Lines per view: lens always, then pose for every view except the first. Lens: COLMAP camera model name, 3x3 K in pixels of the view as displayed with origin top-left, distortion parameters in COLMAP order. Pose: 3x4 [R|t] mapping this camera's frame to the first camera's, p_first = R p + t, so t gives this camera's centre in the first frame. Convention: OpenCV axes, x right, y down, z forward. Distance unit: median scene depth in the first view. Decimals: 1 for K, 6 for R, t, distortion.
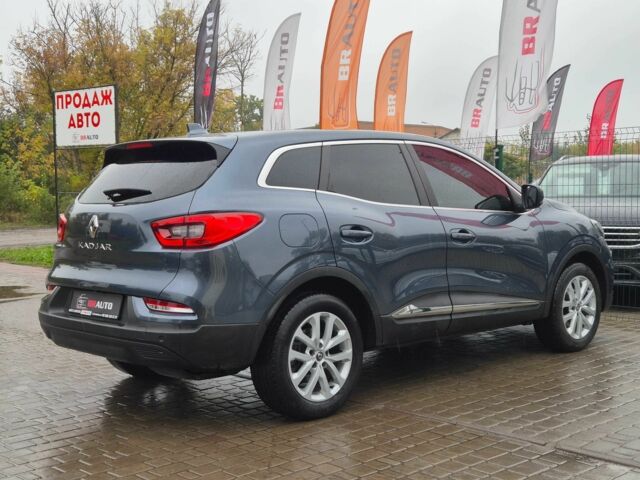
lens RADIAL K [[949.9, 0, 317.9], [0, 949.9, 244.4], [0, 0, 1]] dist [0.128948, 0.000000]
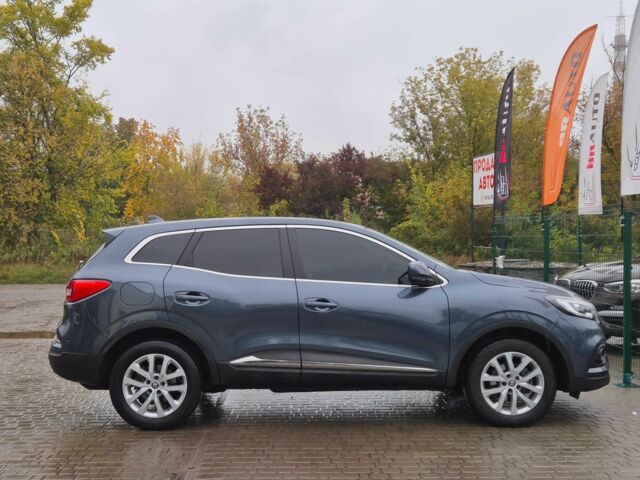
lens RADIAL K [[949.9, 0, 319.5], [0, 949.9, 236.7], [0, 0, 1]] dist [0.128948, 0.000000]
pose [[0.700250, 0.010153, -0.713825, 1.137184], [-0.040926, 0.998825, -0.025942, -0.071187], [0.712723, 0.047380, 0.699843, 0.178806]]
